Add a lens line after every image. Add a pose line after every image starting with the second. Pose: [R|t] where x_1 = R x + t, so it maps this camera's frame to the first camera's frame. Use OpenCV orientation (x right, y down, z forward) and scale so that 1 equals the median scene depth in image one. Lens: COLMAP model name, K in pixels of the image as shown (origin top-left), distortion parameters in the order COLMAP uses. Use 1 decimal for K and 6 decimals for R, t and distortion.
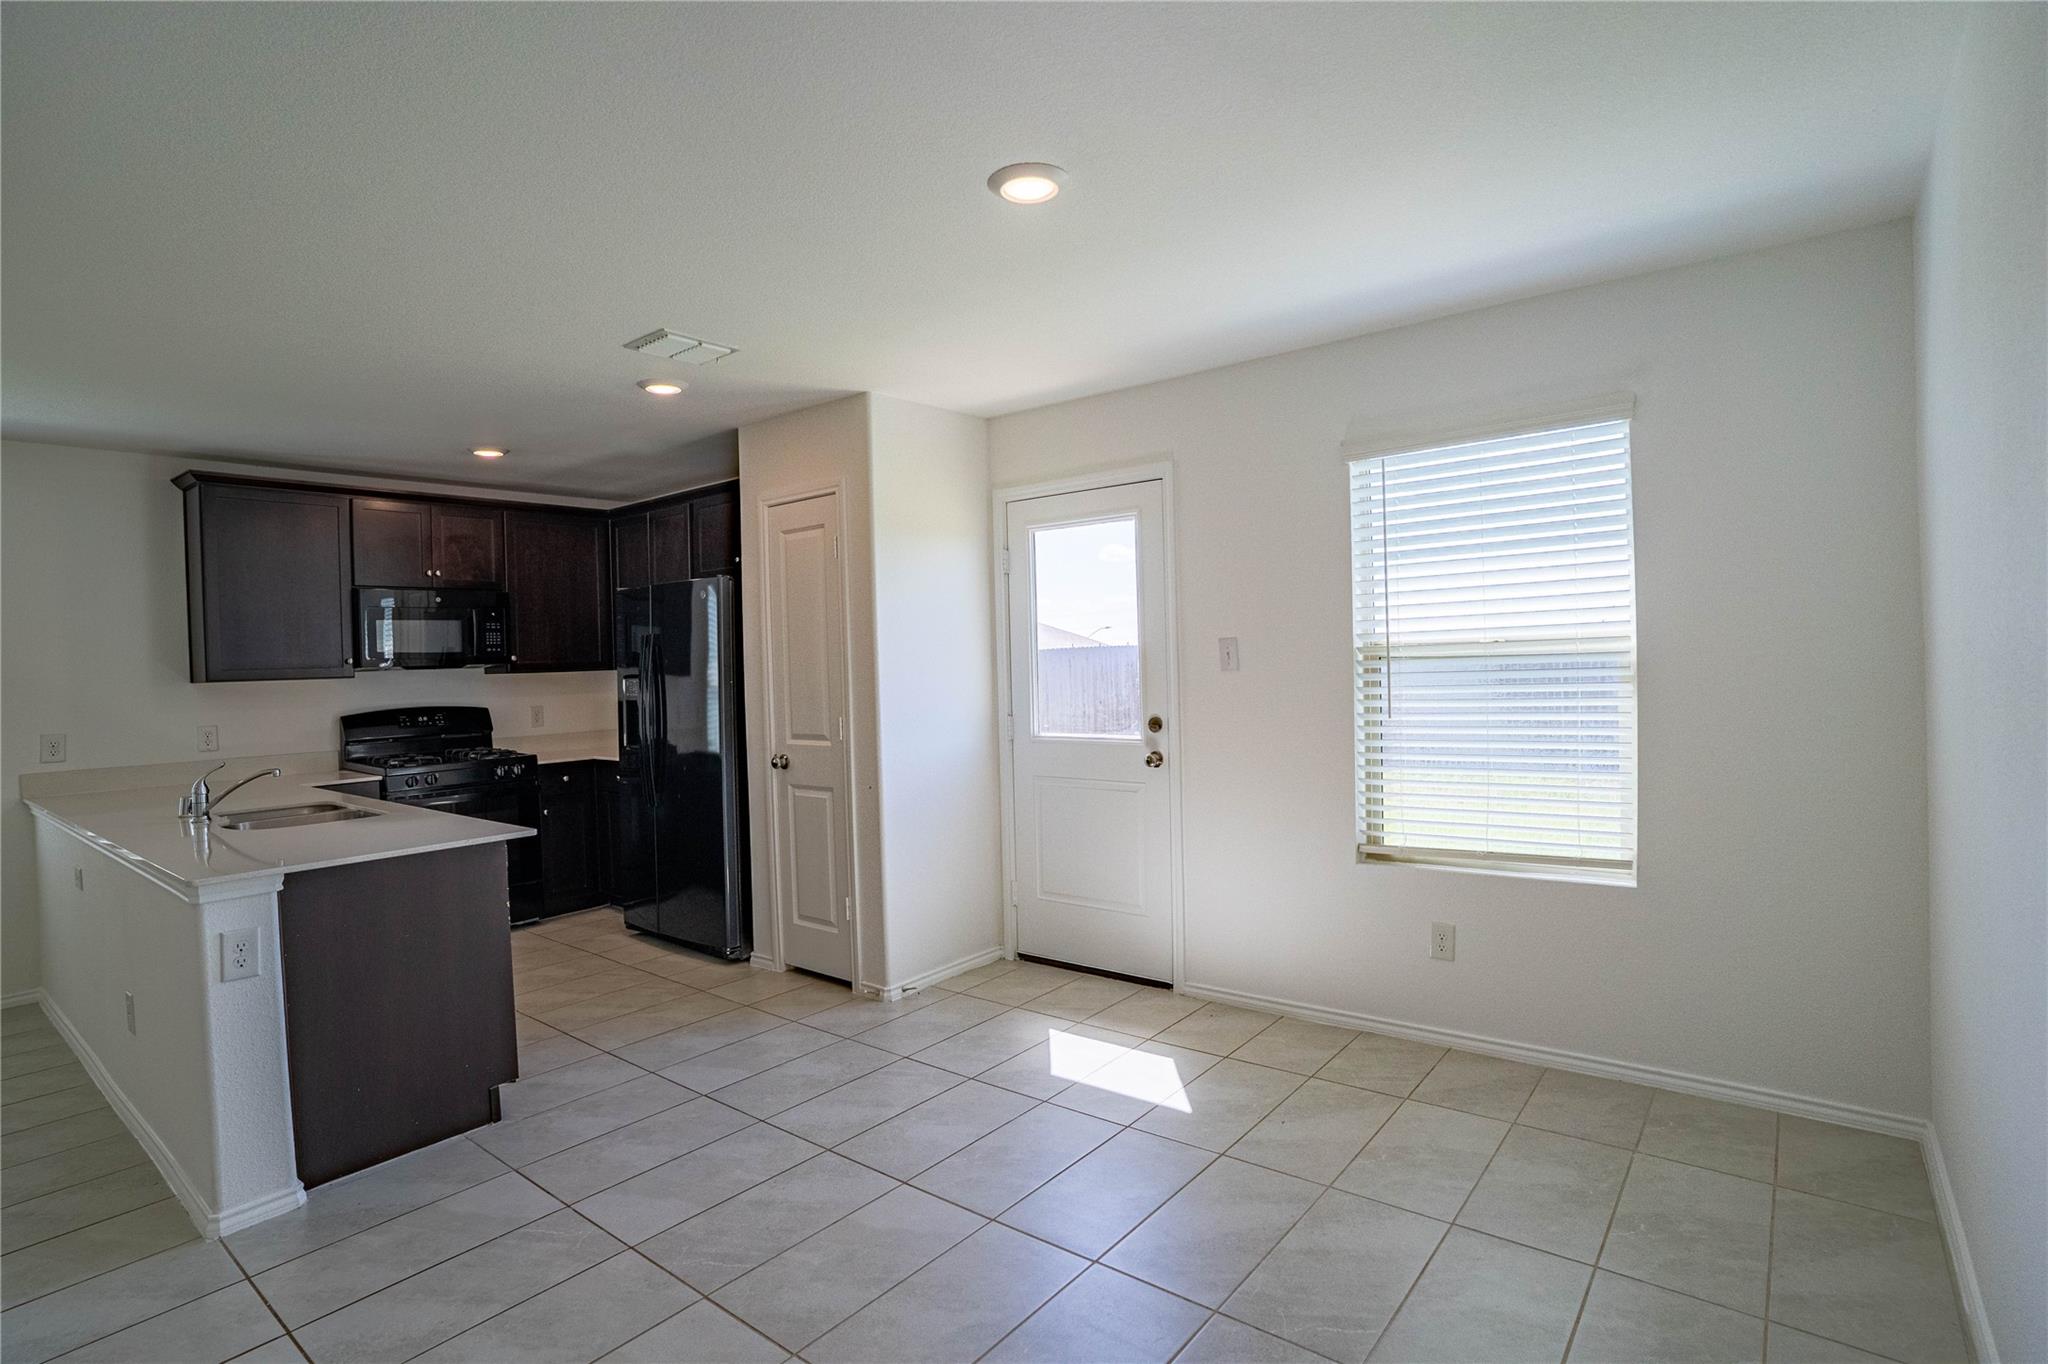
lens RADIAL K [[989.2, 0, 1036.9], [0, 989.2, 670.8], [0, 0, 1]] dist [-0.030896, 0.000419]
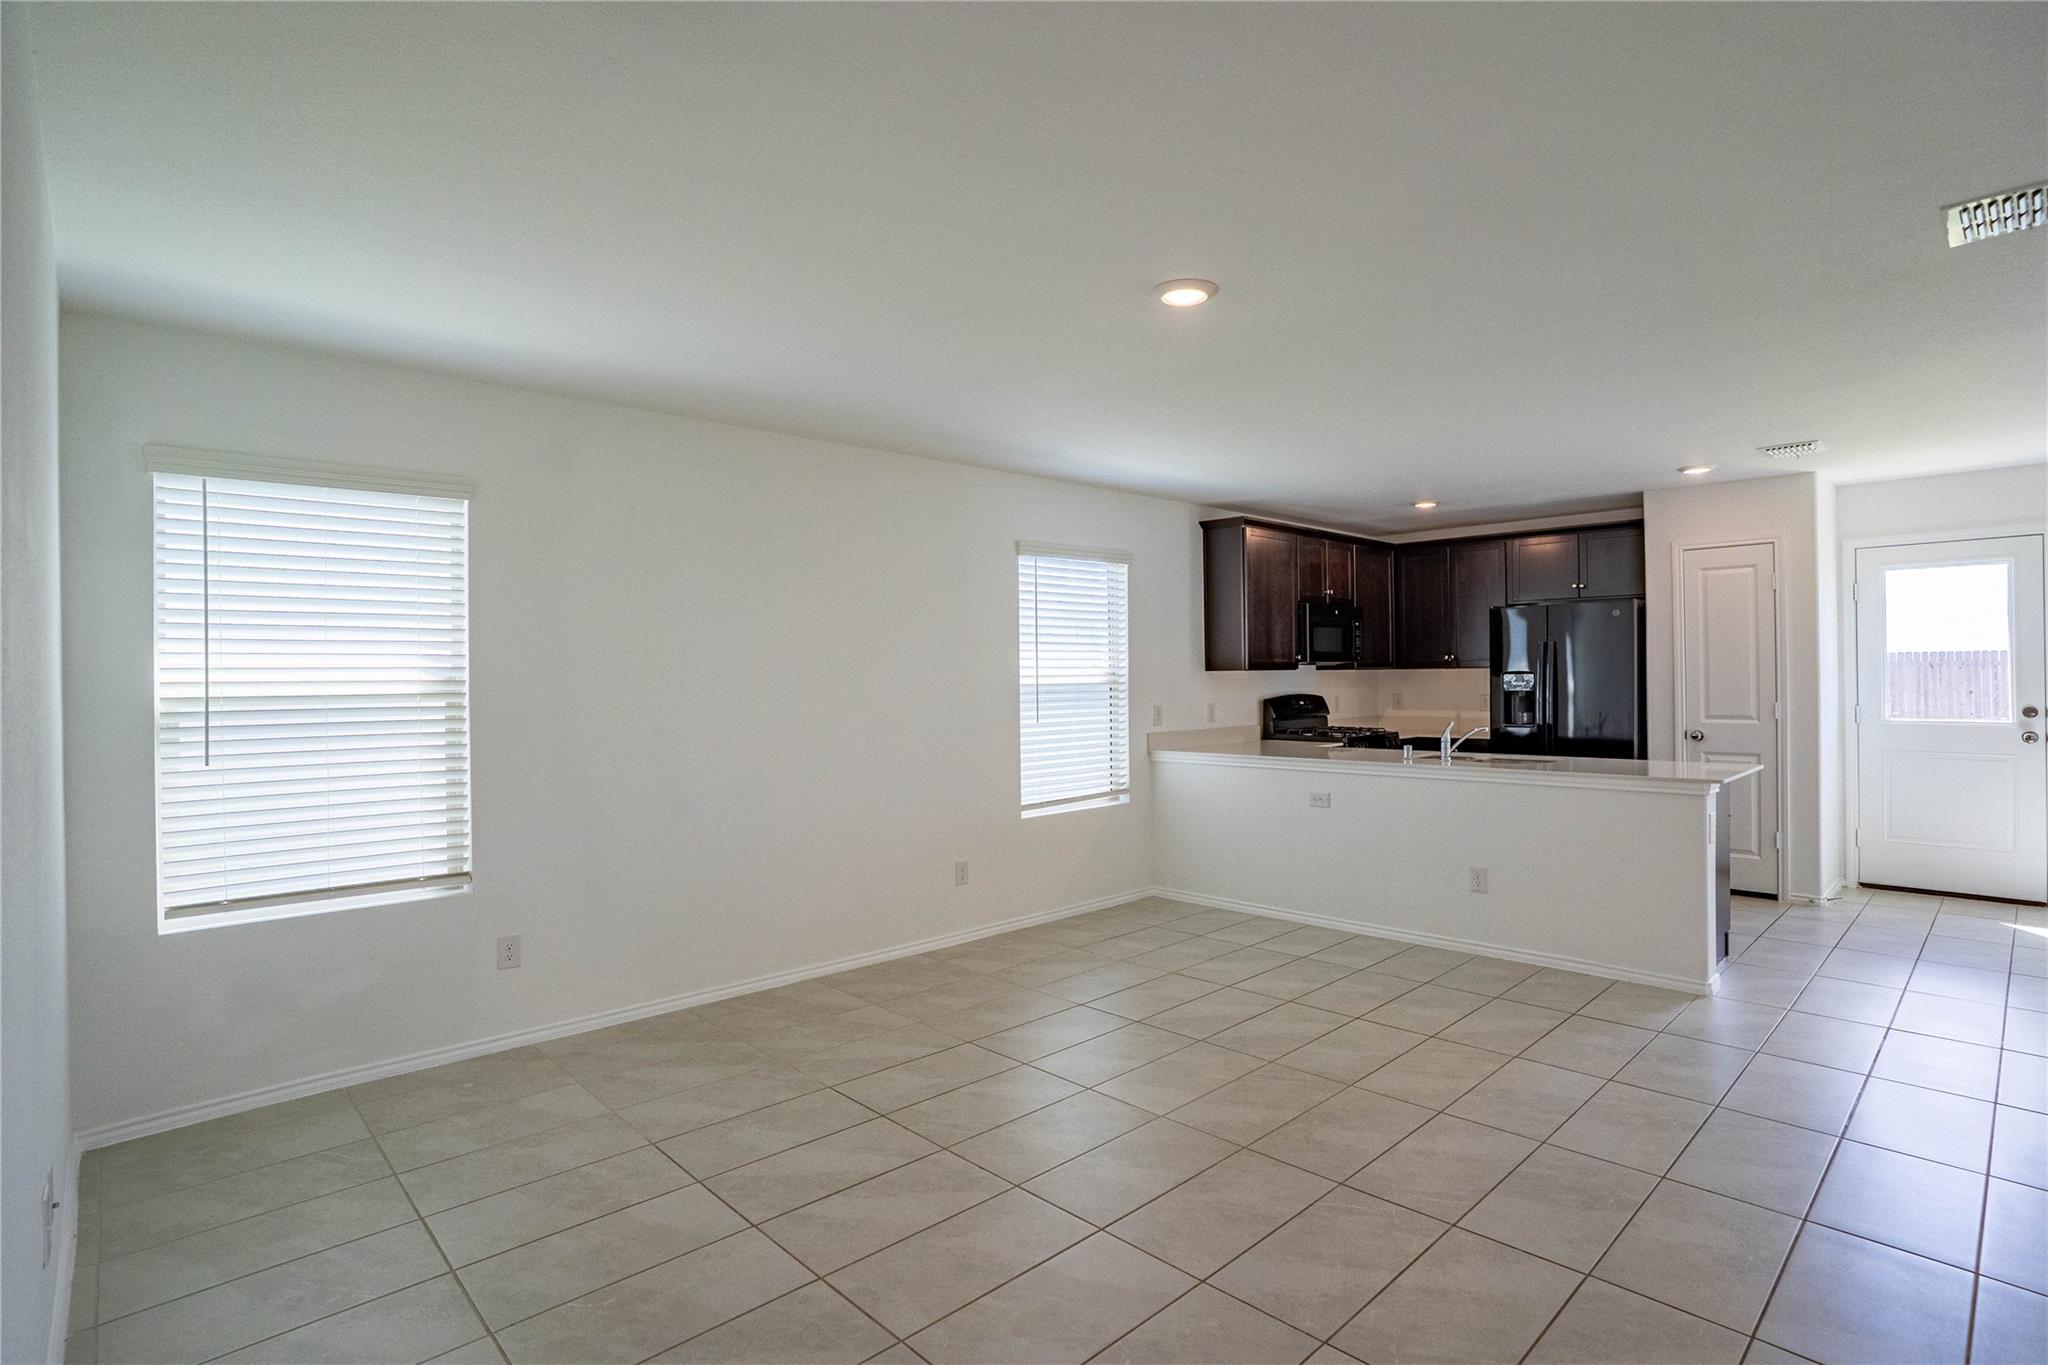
lens RADIAL K [[989.2, 0, 1016.6], [0, 989.2, 686.9], [0, 0, 1]] dist [-0.030896, 0.000419]
pose [[0.991735, 0.018373, -0.126985, -0.996622], [-0.017988, 0.999829, 0.004172, 0.035111], [0.127040, -0.001853, 0.991896, -0.449845]]
